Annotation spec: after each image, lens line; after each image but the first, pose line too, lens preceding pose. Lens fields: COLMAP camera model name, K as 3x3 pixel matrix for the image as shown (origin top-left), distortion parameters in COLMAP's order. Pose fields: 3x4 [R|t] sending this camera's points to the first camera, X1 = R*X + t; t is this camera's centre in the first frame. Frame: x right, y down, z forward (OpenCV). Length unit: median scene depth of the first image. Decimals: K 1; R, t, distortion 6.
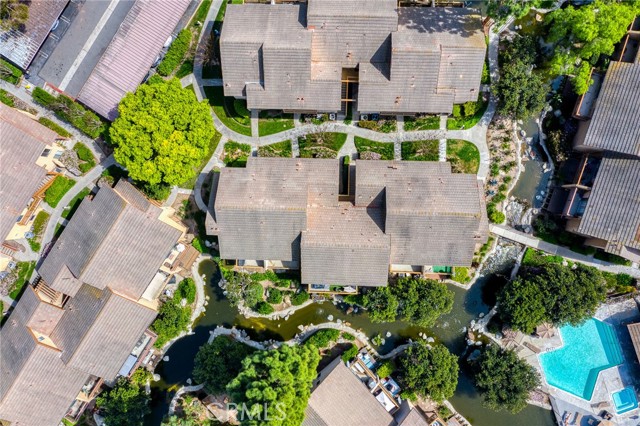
lens RADIAL K [[502.9, 0, 318.5], [0, 502.9, 209.8], [0, 0, 1]] dist [0.015747, -0.058450]
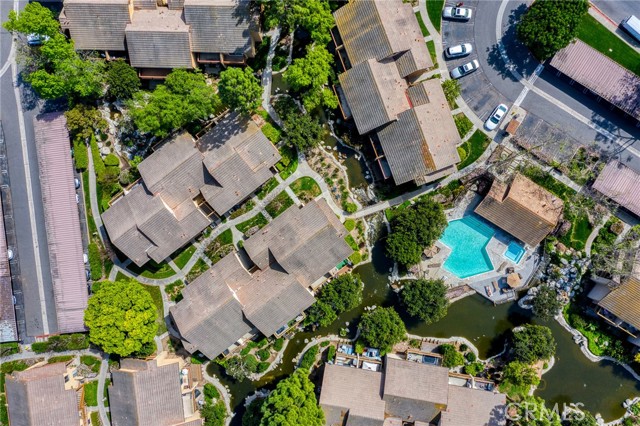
lens RADIAL K [[502.9, 0, 319.0], [0, 502.9, 212.6], [0, 0, 1]] dist [0.015747, -0.058450]
pose [[0.777386, -0.629020, -0.002225, 0.276962], [0.628843, 0.777242, -0.021268, -0.002874], [0.015107, 0.015135, 0.999771, -0.361811]]
